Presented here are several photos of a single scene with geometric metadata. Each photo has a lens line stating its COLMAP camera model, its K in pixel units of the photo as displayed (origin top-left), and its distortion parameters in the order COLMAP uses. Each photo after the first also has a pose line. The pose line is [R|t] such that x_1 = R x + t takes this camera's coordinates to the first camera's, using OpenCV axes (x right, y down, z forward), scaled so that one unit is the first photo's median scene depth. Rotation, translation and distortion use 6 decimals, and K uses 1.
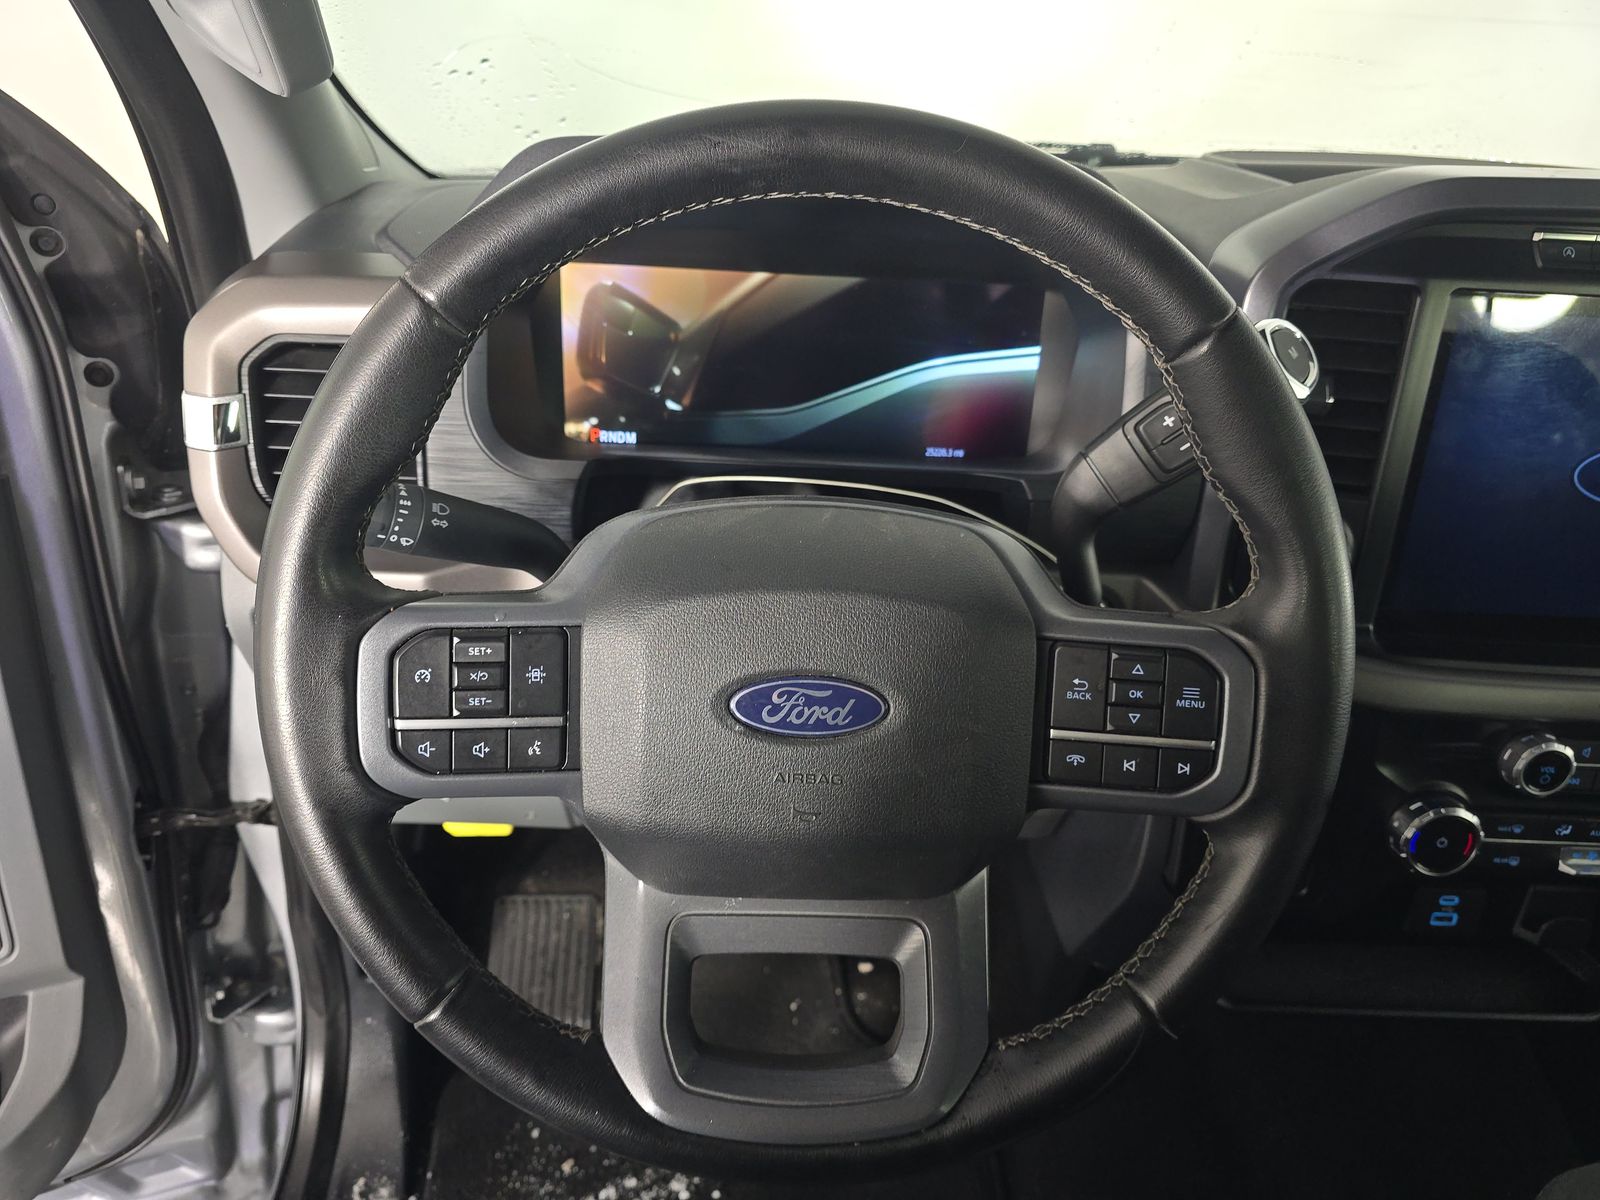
lens RADIAL K [[1099.5, 0, 928.1], [0, 1099.5, 597.4], [0, 0, 1]] dist [0.185803, -0.259853]
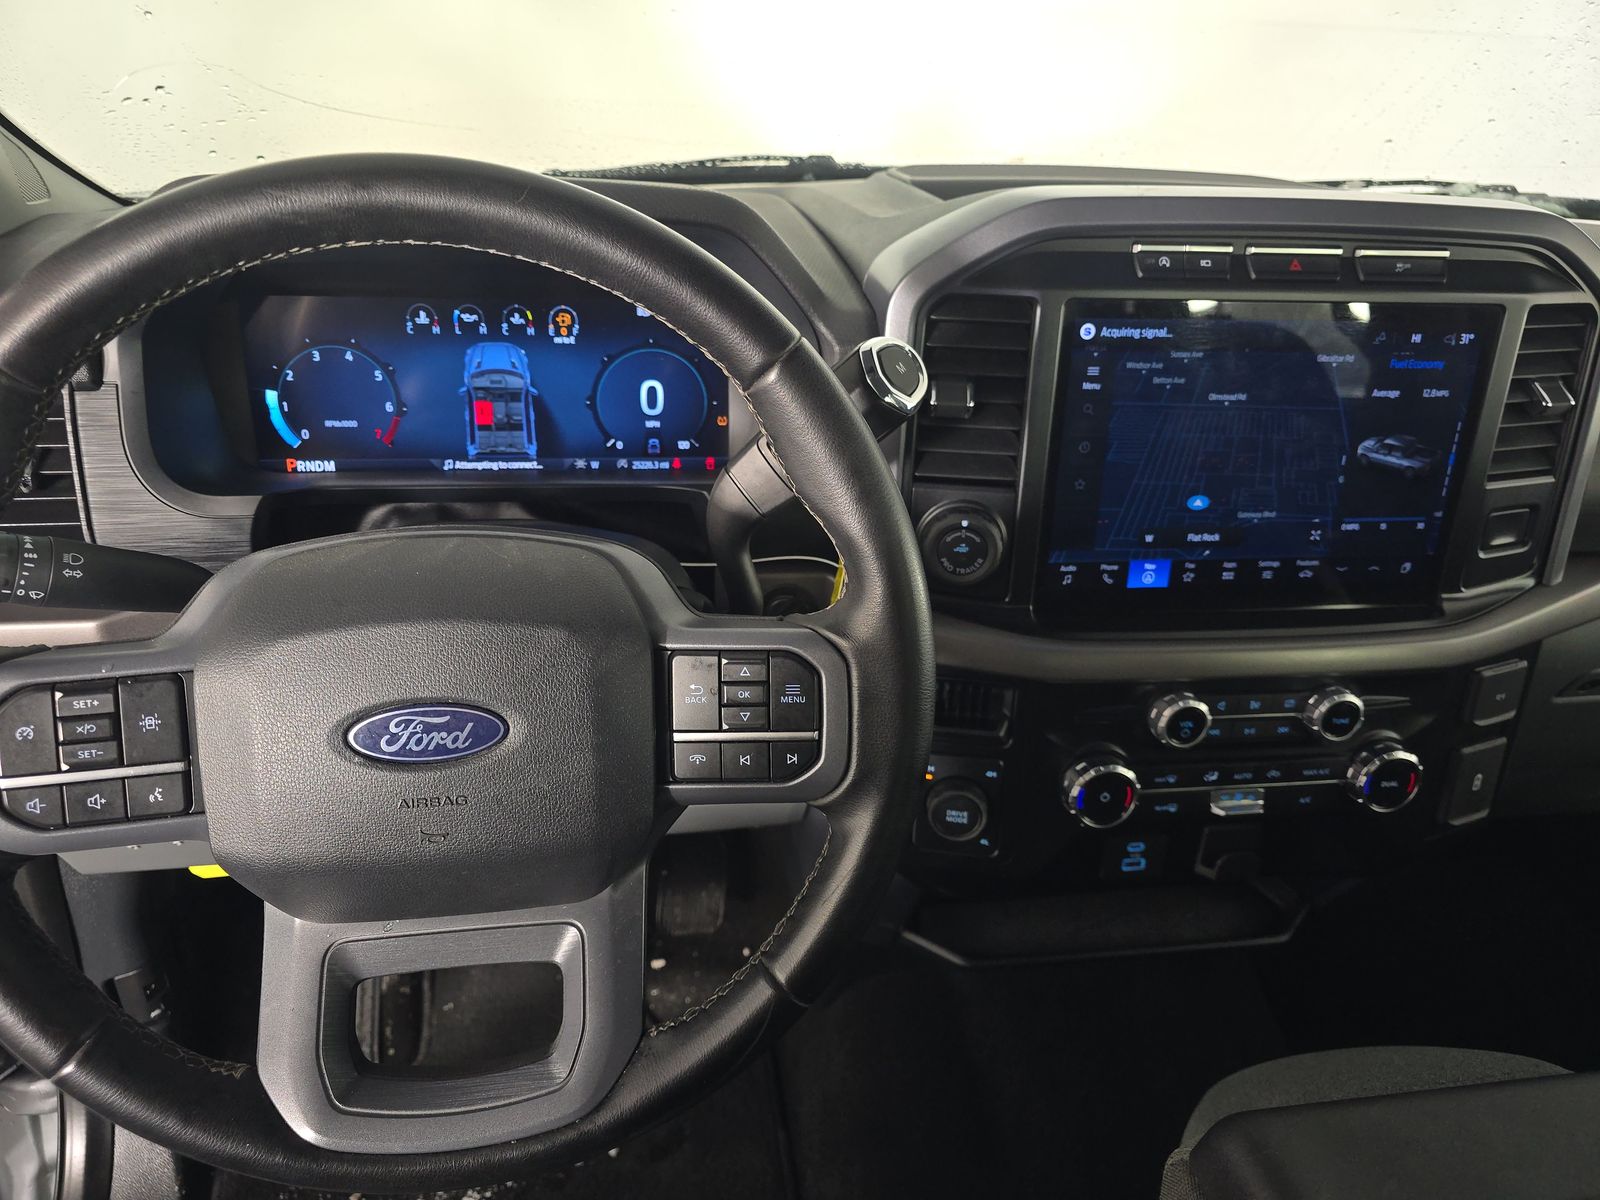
lens RADIAL K [[1071.0, 0, 800.0], [0, 1071.0, 600.0], [0, 0, 1]] dist [0.094431, -0.061902]
pose [[0.991822, -0.067879, 0.108082, 0.128278], [0.067453, 0.997694, 0.007596, -0.008899], [-0.108349, -0.000244, 0.994113, -0.042879]]
